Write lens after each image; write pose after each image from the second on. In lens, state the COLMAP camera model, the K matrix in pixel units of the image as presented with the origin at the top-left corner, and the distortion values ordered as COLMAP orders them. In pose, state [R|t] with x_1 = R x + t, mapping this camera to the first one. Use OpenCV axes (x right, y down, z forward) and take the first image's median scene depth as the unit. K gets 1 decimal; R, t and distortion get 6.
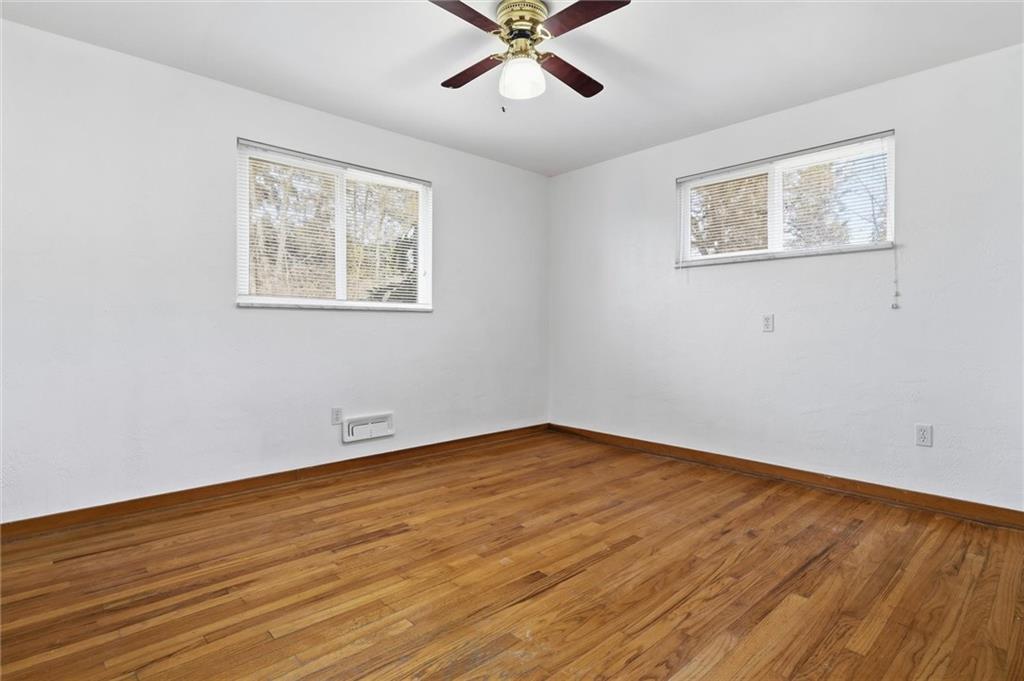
lens RADIAL K [[475.5, 0, 515.3], [0, 475.5, 330.6], [0, 0, 1]] dist [0.001490, 0.000177]
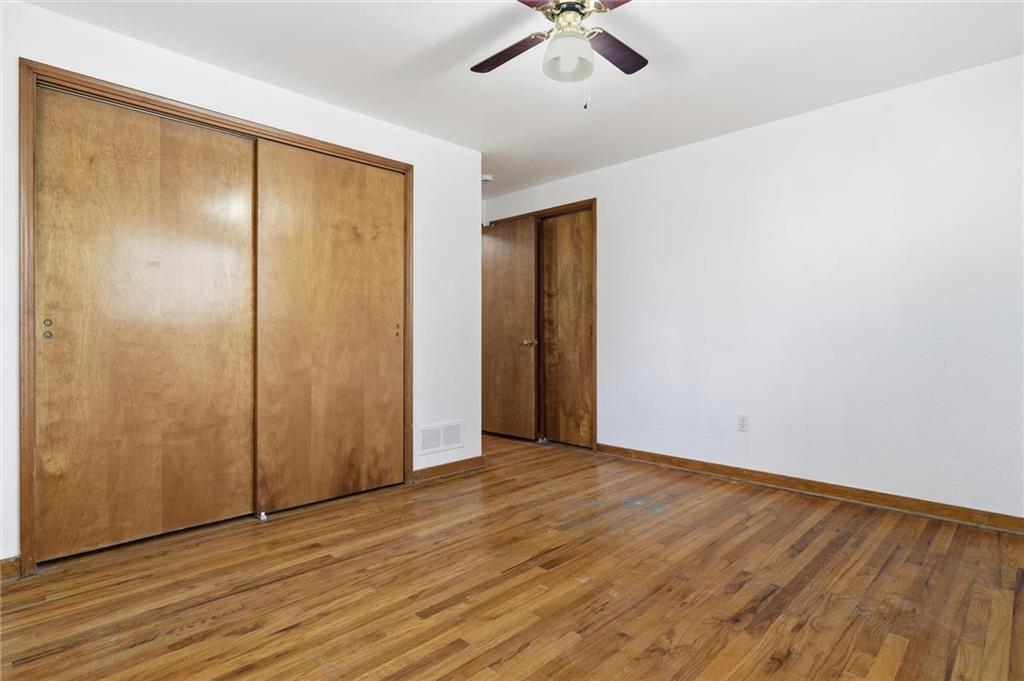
lens RADIAL K [[475.5, 0, 515.3], [0, 475.5, 330.6], [0, 0, 1]] dist [0.001490, 0.000177]
pose [[-0.999370, -0.001685, -0.035455, 0.154537], [-0.001751, 0.999997, 0.001839, -0.022205], [0.035452, 0.001900, -0.999370, 2.006614]]
